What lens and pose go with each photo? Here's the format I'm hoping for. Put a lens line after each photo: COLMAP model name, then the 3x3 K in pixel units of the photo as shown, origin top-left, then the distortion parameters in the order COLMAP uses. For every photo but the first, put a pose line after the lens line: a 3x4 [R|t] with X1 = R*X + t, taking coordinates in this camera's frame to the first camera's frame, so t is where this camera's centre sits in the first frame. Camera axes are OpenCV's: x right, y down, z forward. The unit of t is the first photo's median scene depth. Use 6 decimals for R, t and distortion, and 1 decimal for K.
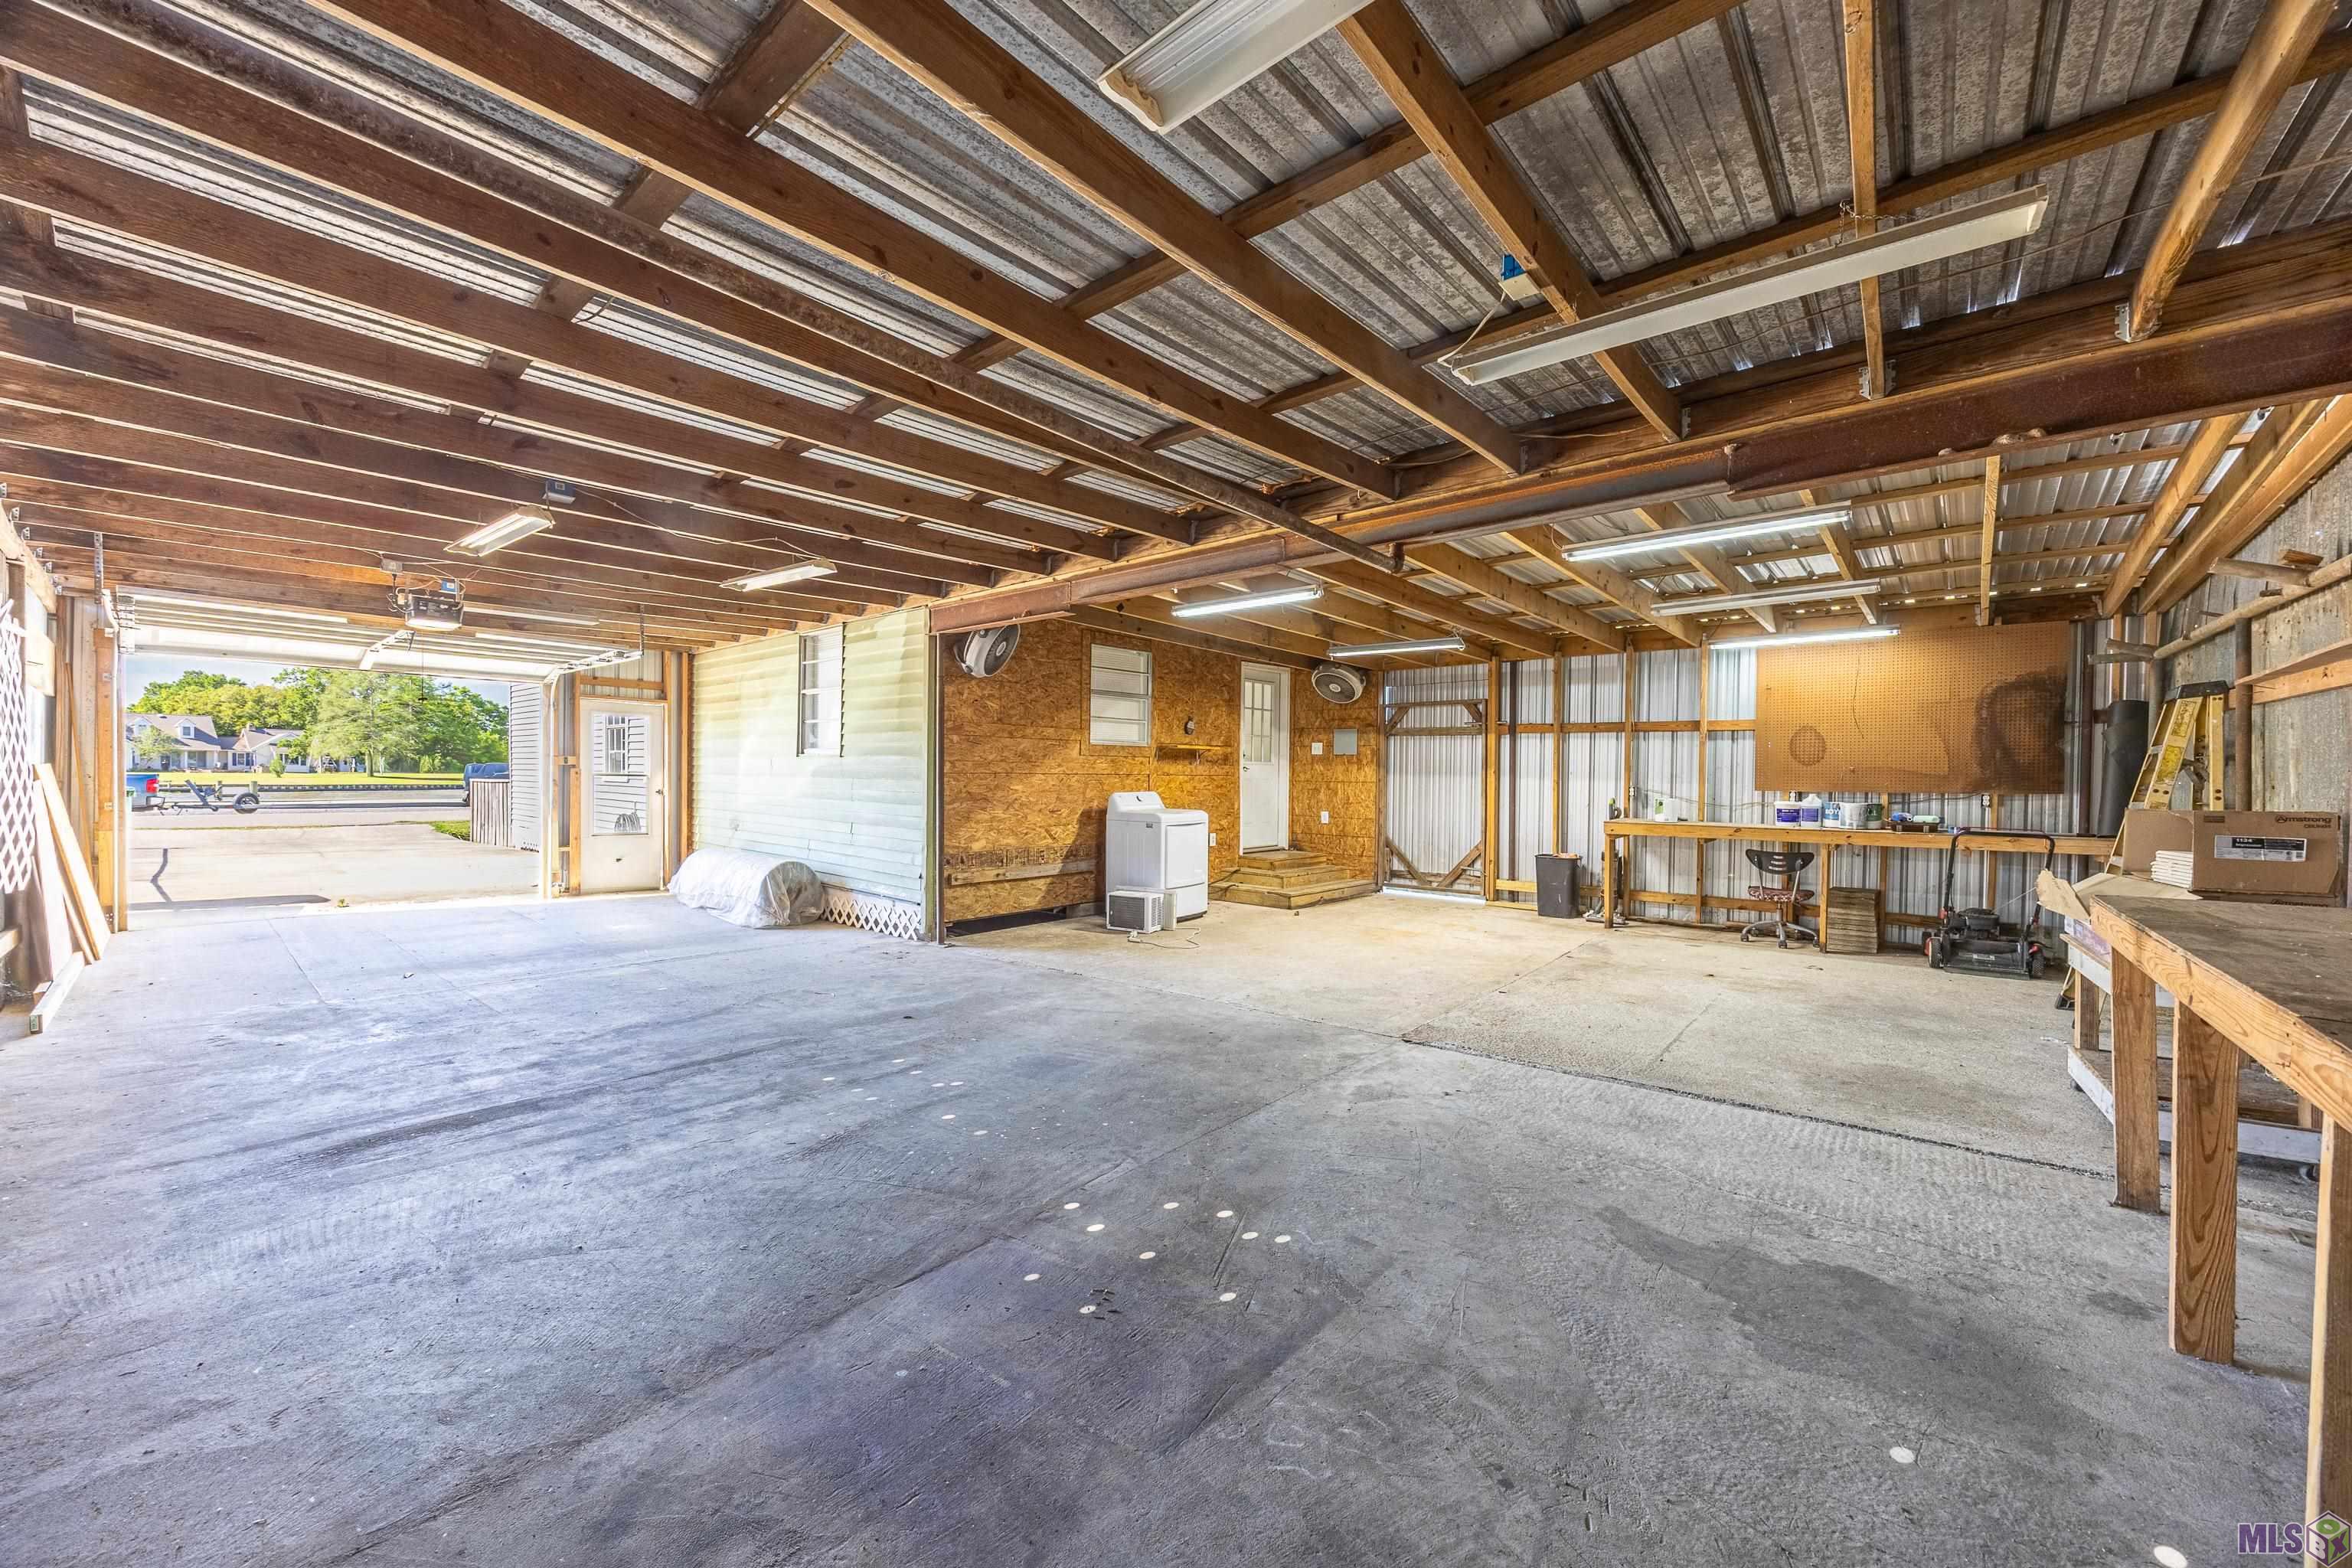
lens RADIAL K [[892.5, 0, 1178.0], [0, 892.5, 772.6], [0, 0, 1]] dist [-0.004233, -0.000289]
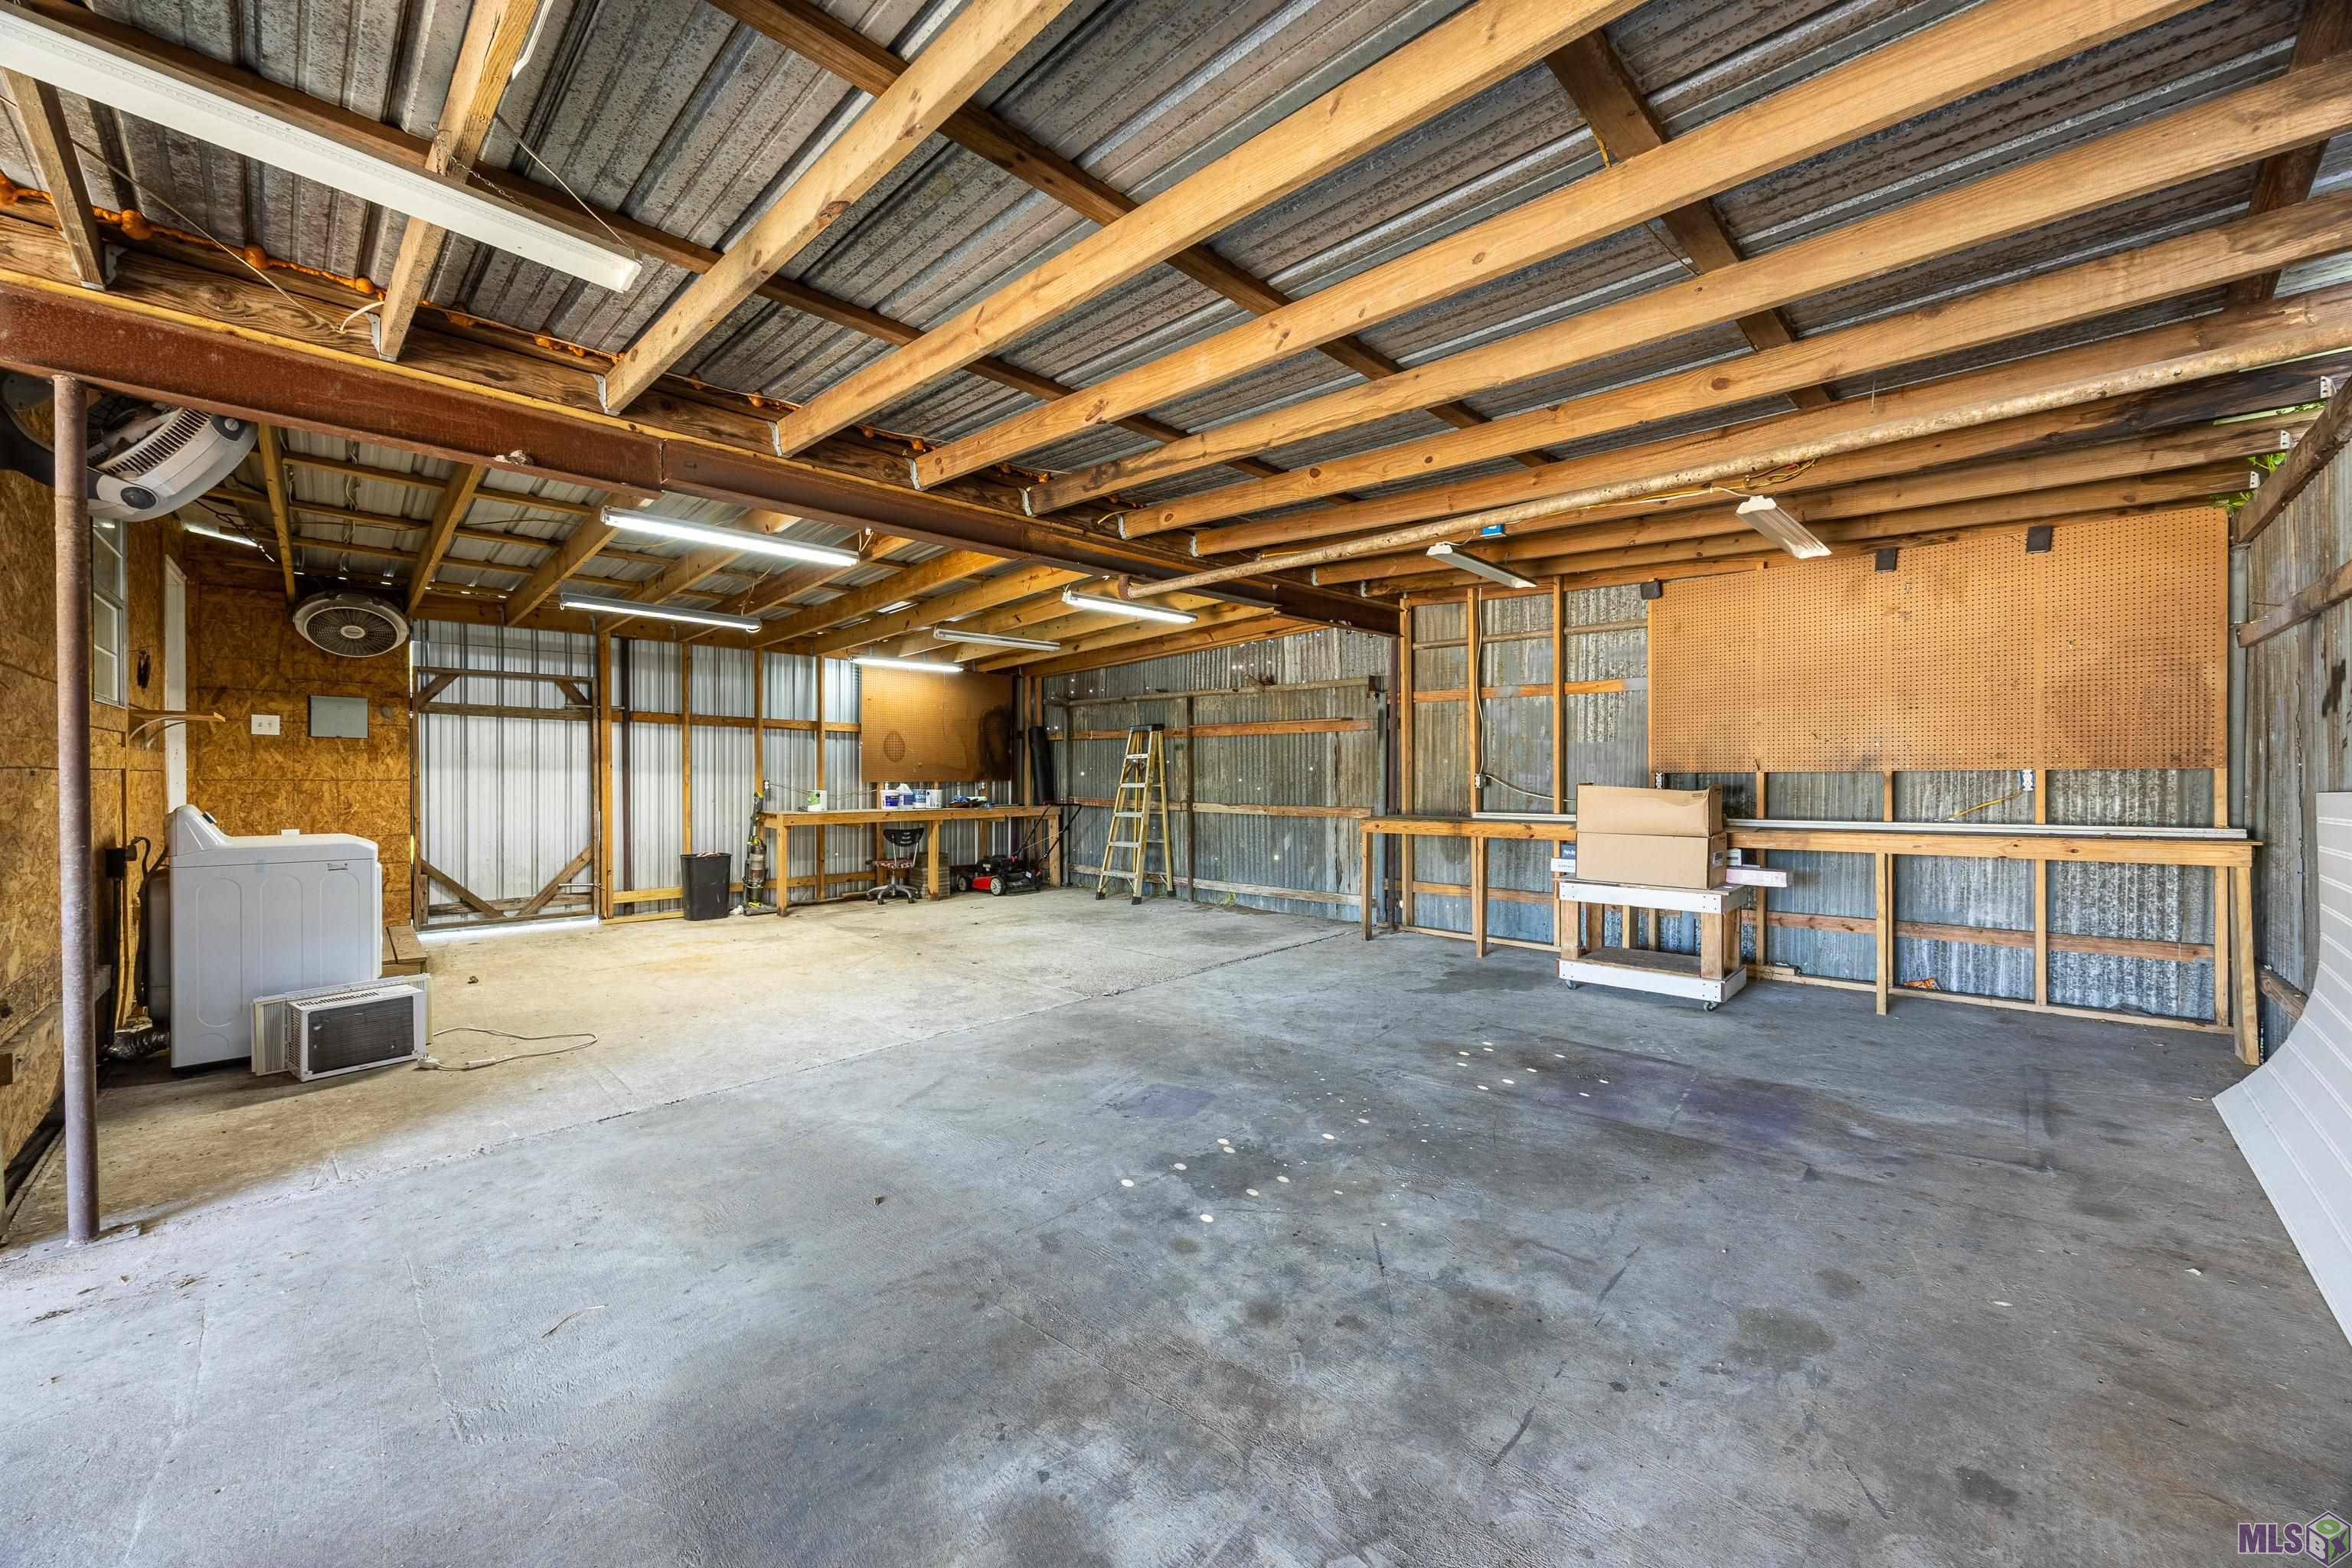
lens RADIAL K [[892.5, 0, 1174.7], [0, 892.5, 789.4], [0, 0, 1]] dist [-0.004233, -0.000289]
pose [[0.077207, -0.025283, 0.996694, -0.462362], [-0.004817, 0.999657, 0.025732, -0.002702], [-0.997003, -0.006787, 0.077058, 0.414644]]
